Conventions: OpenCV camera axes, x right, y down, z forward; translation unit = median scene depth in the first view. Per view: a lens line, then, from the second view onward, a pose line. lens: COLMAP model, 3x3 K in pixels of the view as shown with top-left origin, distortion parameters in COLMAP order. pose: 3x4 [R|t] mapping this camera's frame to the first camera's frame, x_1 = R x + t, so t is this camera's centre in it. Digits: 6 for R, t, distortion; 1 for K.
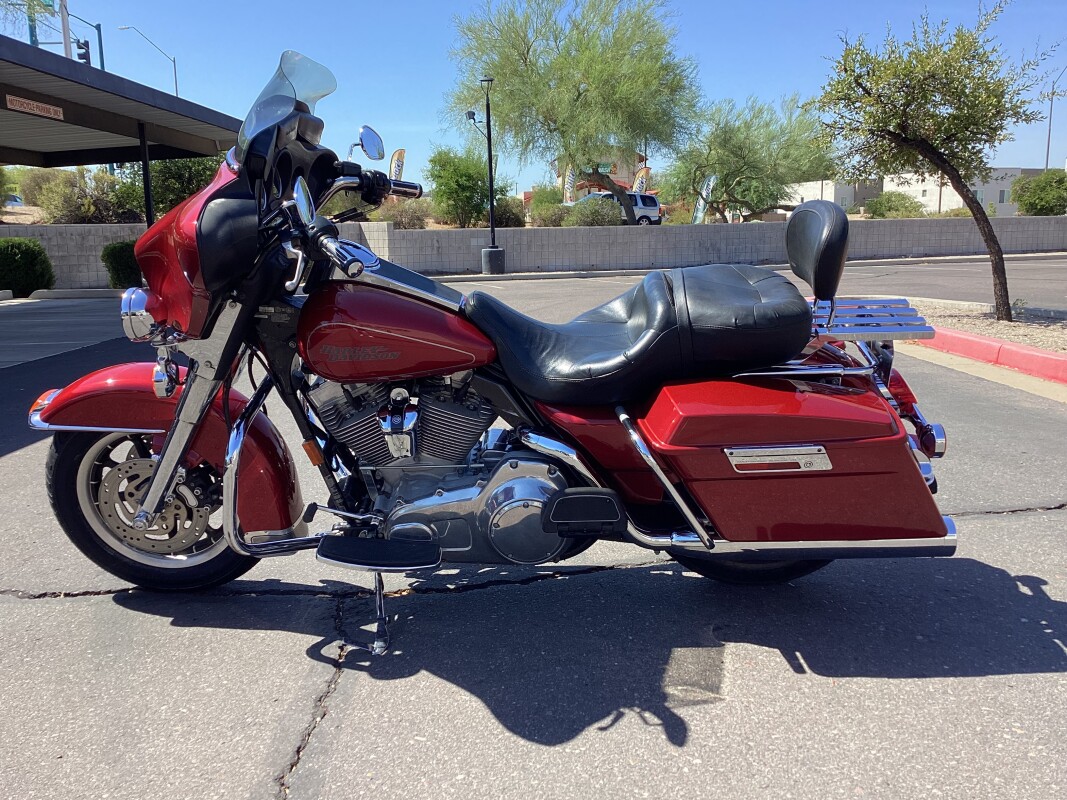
lens RADIAL K [[980.8, 0, 539.4], [0, 980.8, 402.9], [0, 0, 1]] dist [0.053605, 0.002168]
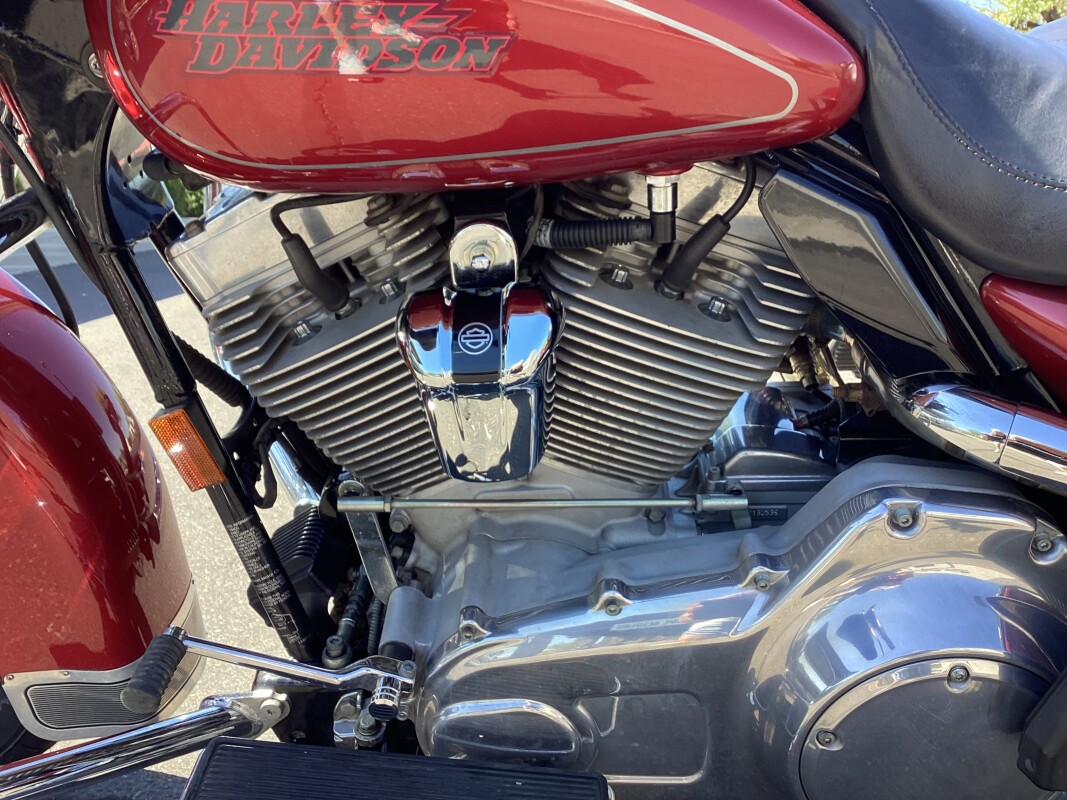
lens RADIAL K [[980.8, 0, 527.5], [0, 980.8, 400.3], [0, 0, 1]] dist [0.053605, 0.002168]
pose [[0.999715, 0.020388, -0.012383, -0.123218], [-0.019825, 0.998836, 0.043963, 0.020335], [0.013265, -0.043705, 0.998956, 0.708787]]
